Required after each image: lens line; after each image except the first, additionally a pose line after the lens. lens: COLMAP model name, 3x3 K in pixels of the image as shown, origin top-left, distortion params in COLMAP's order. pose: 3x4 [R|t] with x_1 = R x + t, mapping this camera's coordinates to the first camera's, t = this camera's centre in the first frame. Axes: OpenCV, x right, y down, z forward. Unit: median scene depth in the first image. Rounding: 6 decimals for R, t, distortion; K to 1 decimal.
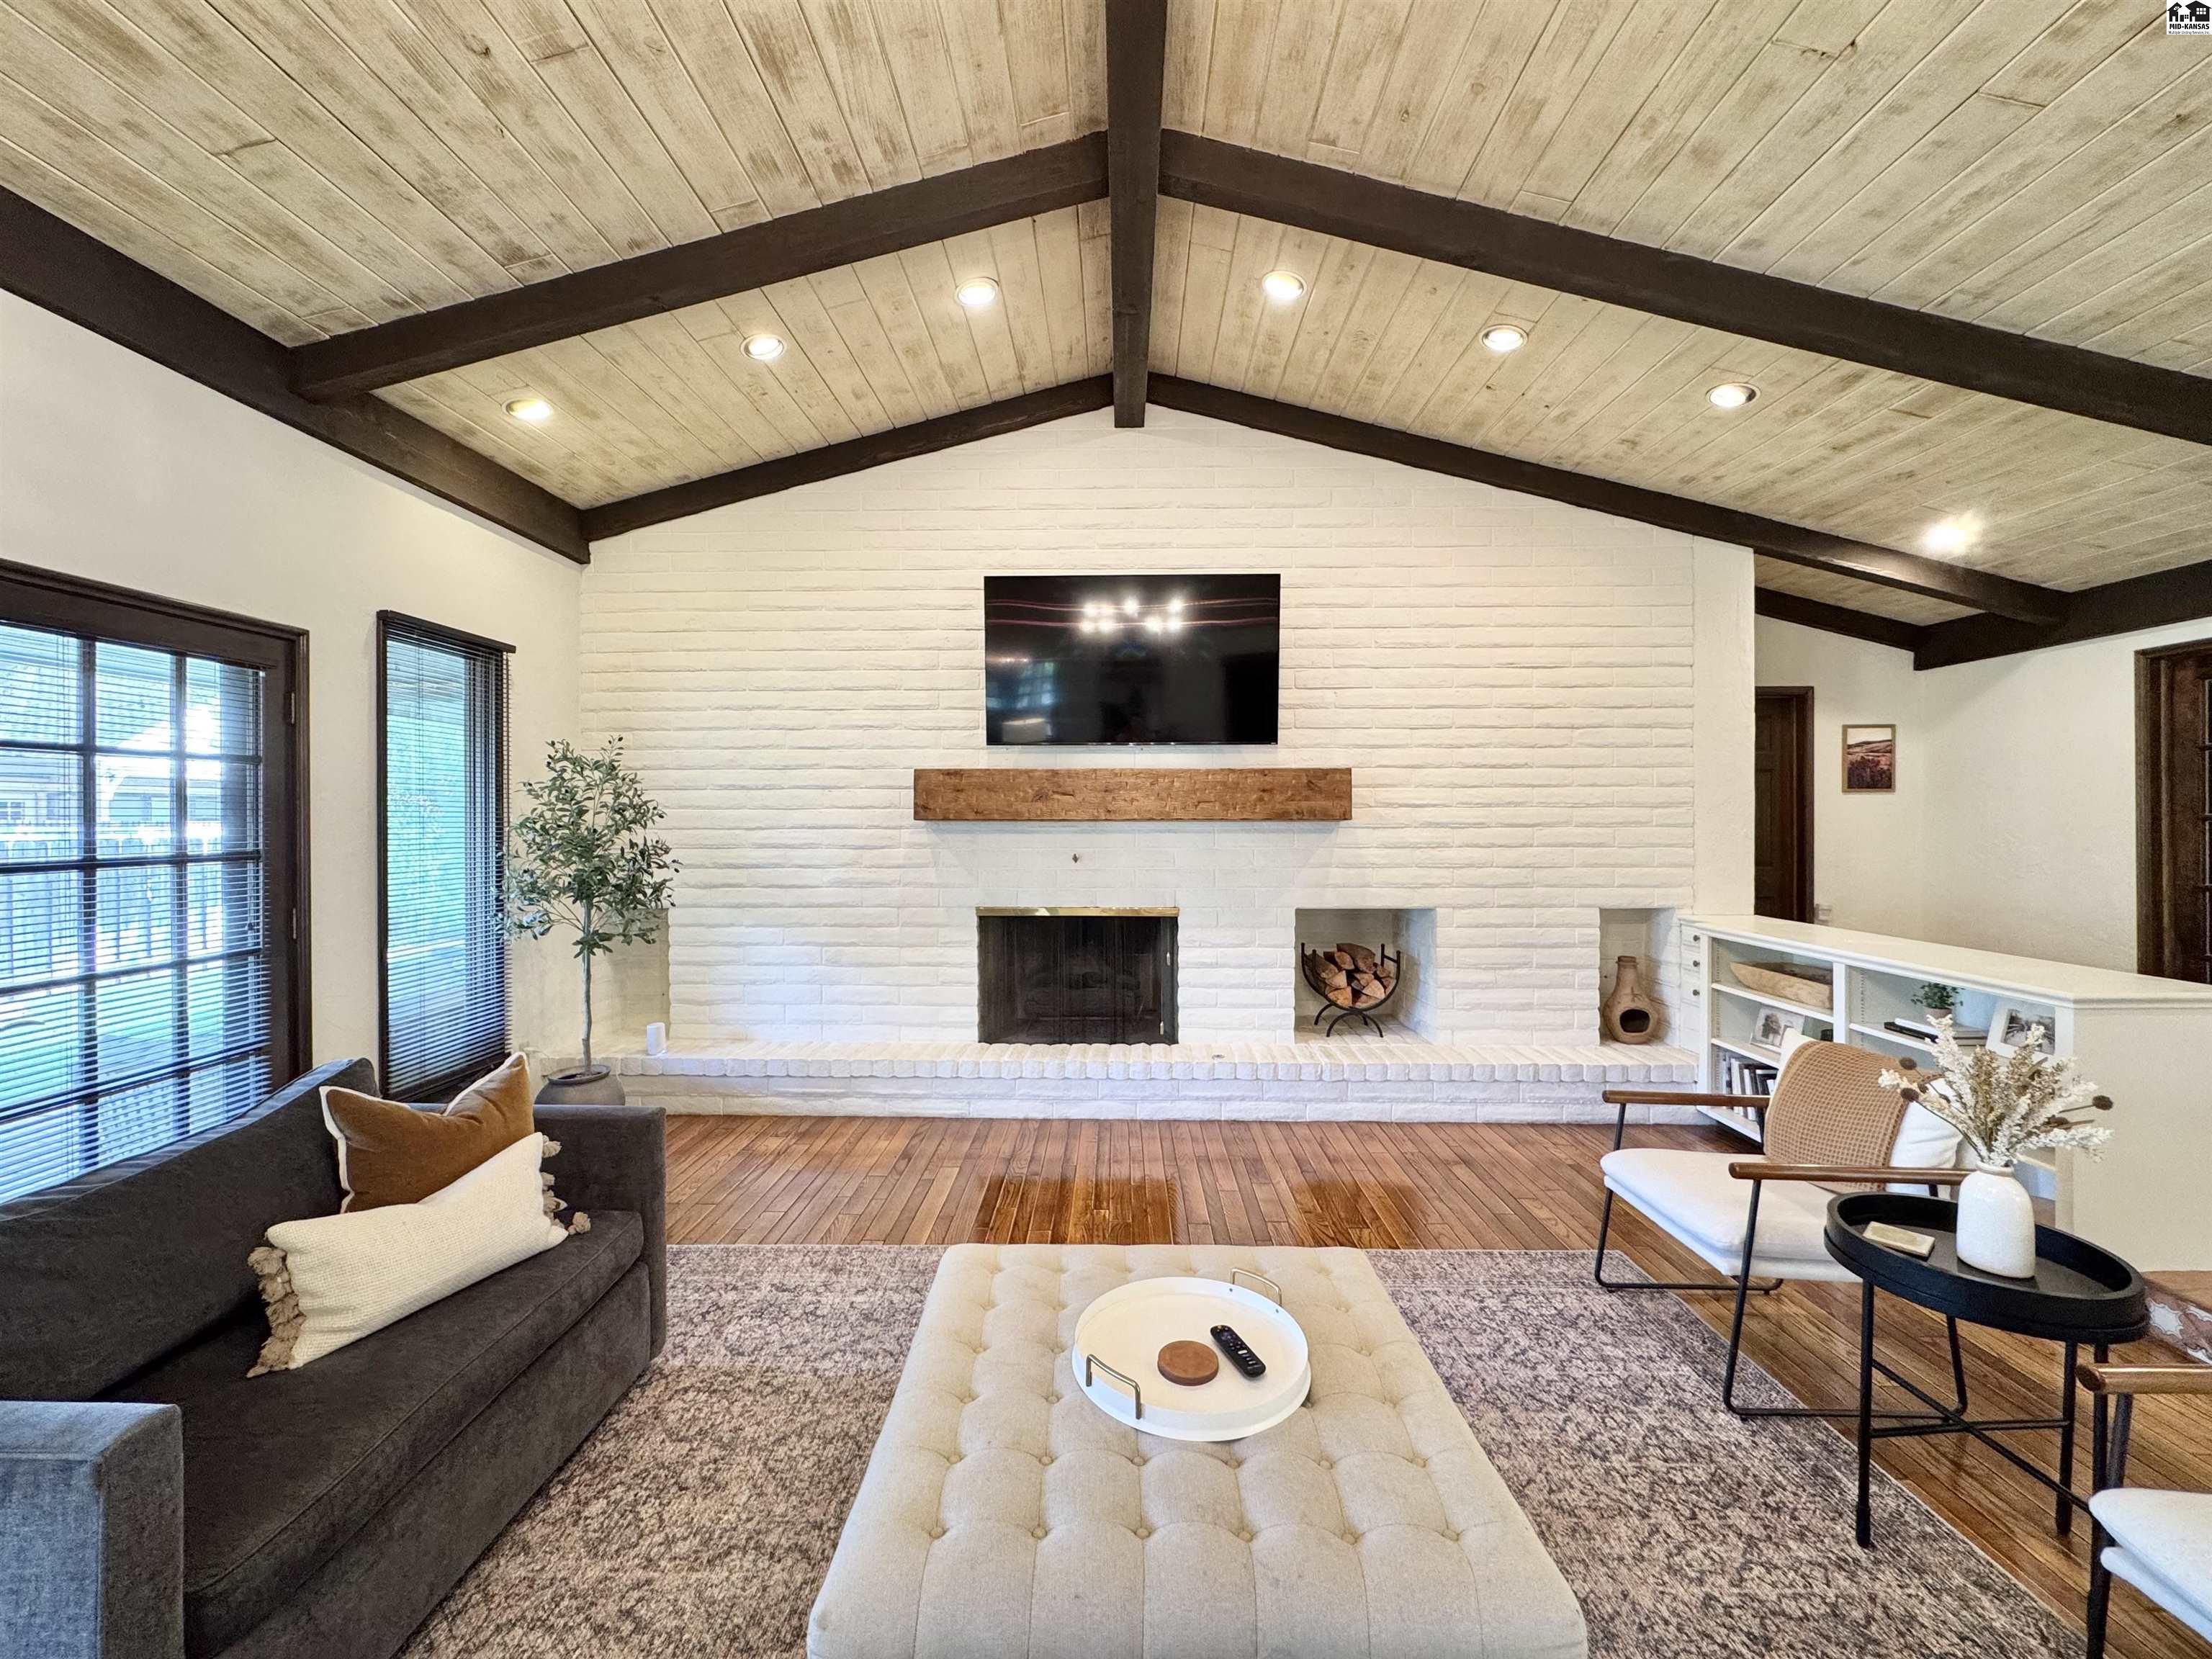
lens RADIAL K [[881.4, 0, 1105.1], [0, 881.4, 826.3], [0, 0, 1]] dist [-0.003963, -0.000422]
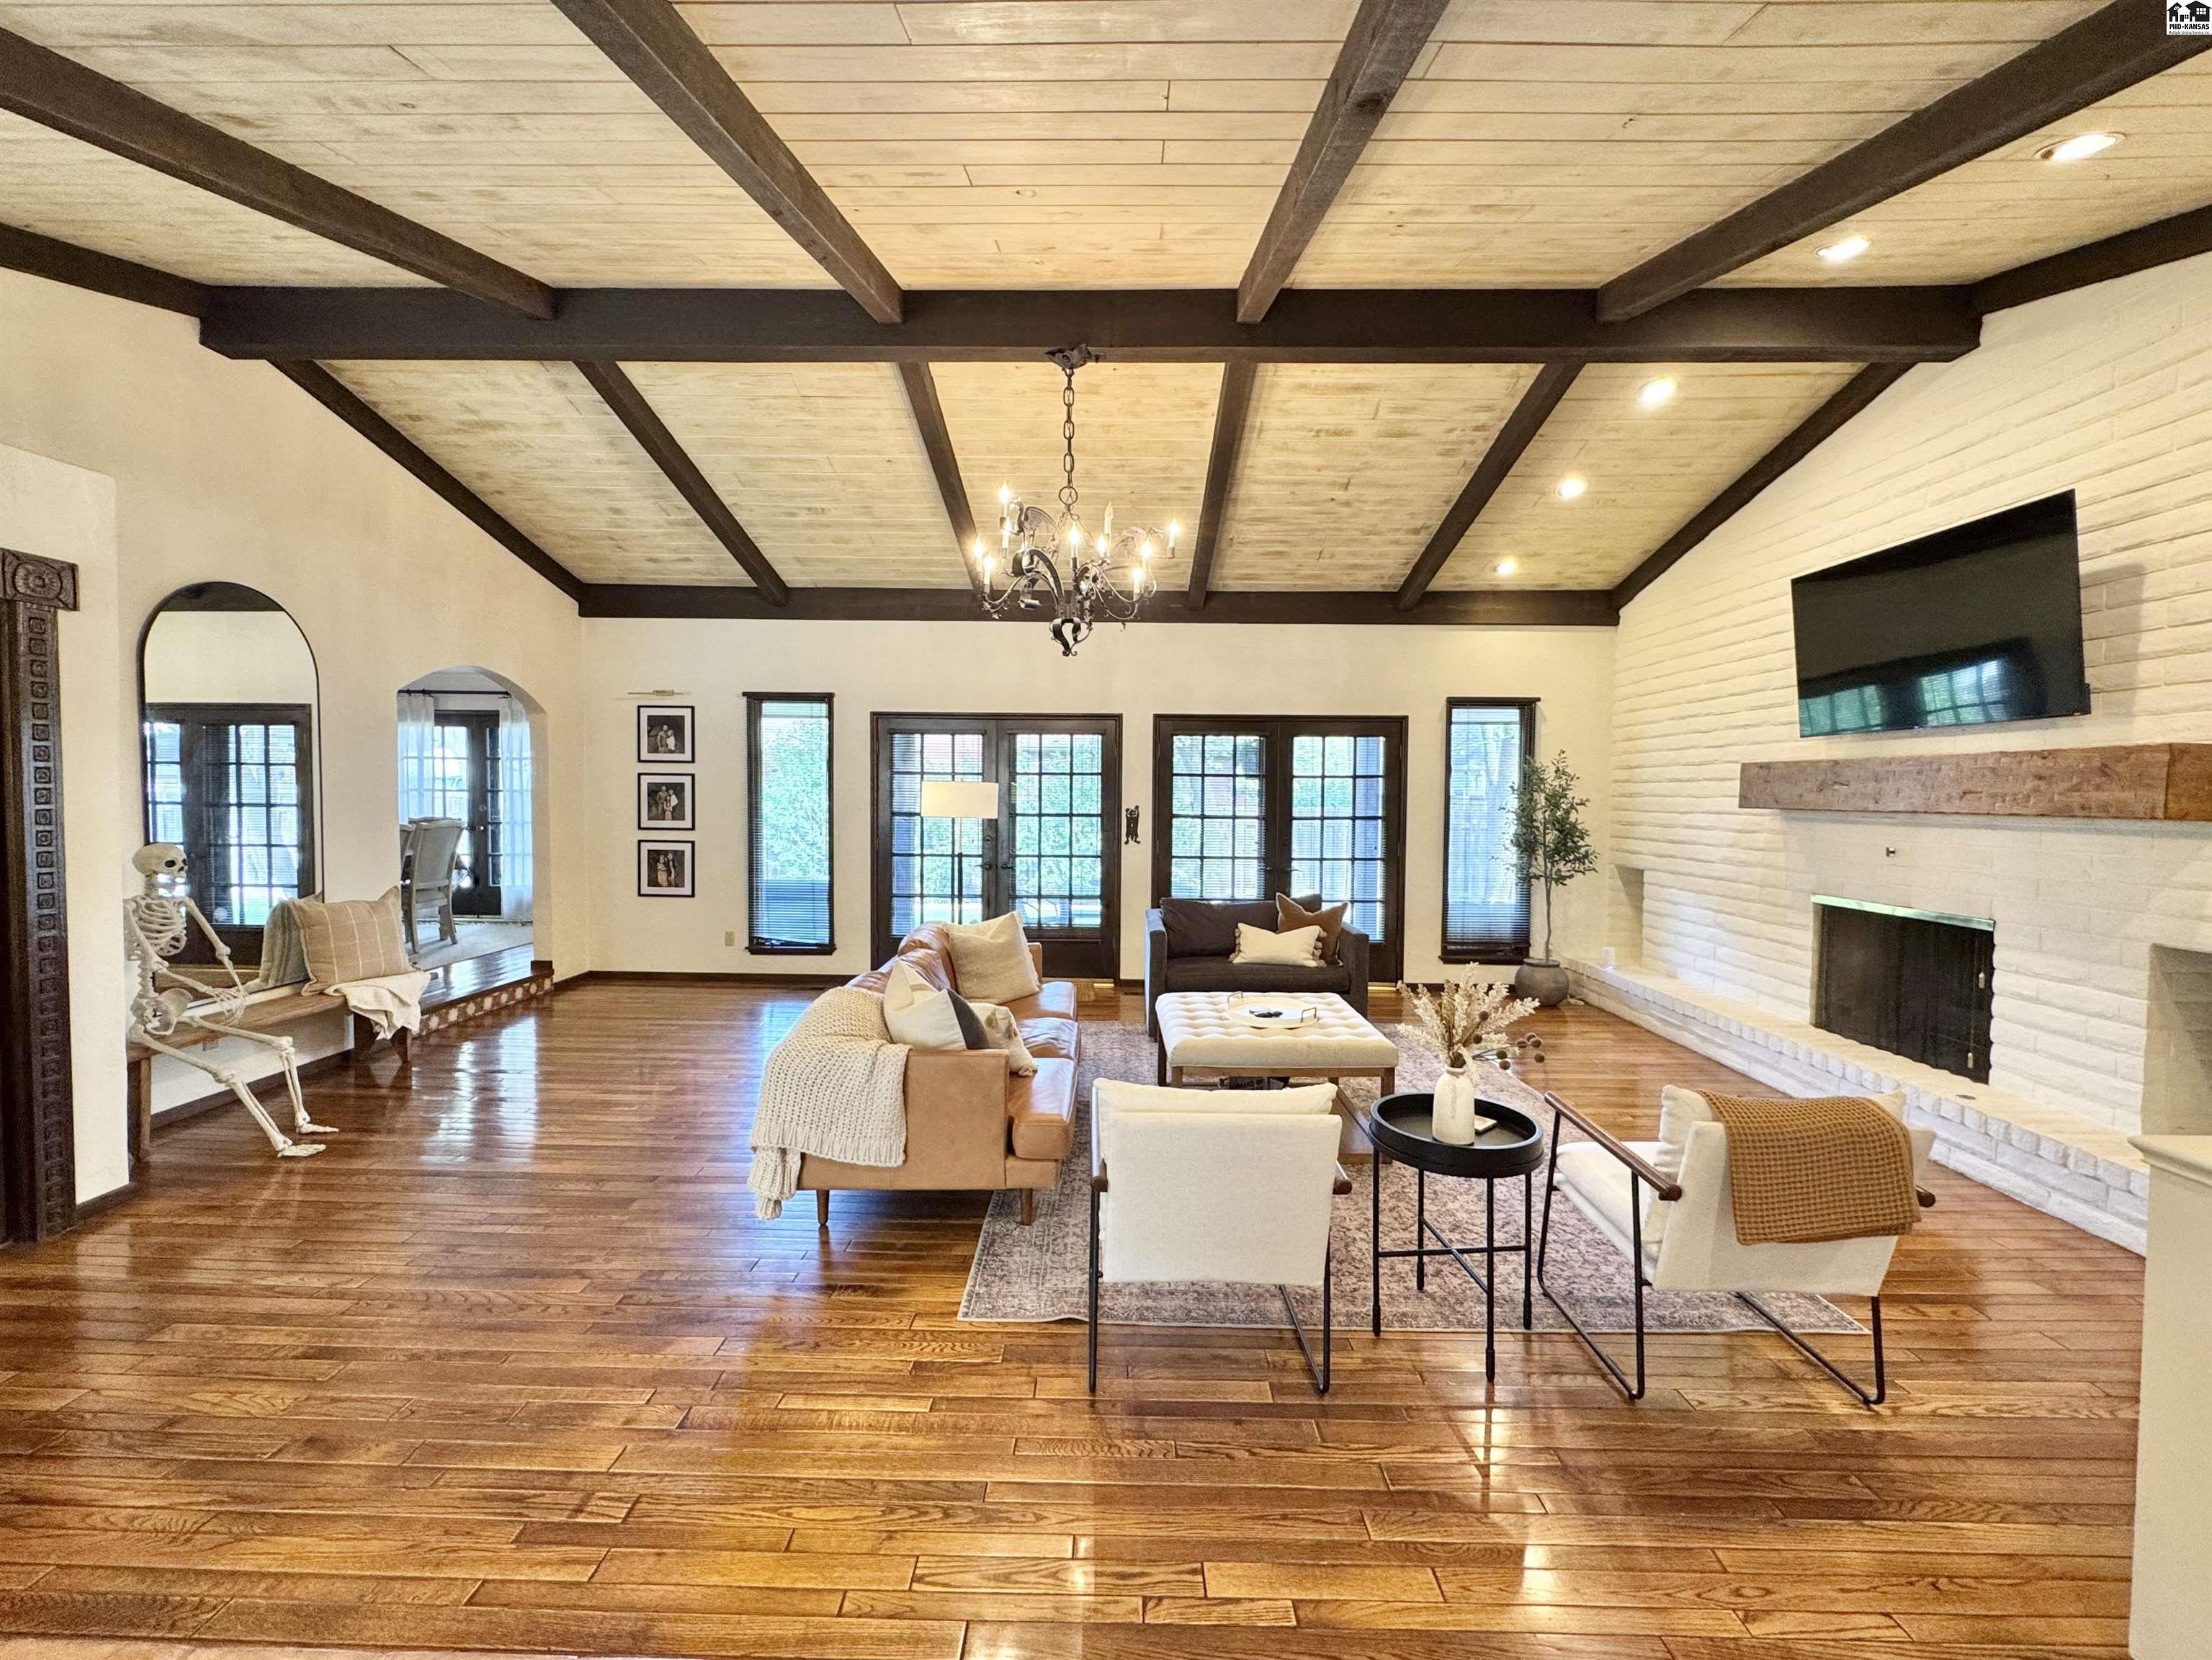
lens RADIAL K [[881.5, 0, 1102.3], [0, 881.5, 822.7], [0, 0, 1]] dist [-0.003963, -0.000422]
pose [[0.003550, 0.035110, -0.999377, 0.908775], [-0.013293, 0.999297, 0.035060, -0.016654], [0.999905, 0.013160, 0.004015, 0.167932]]
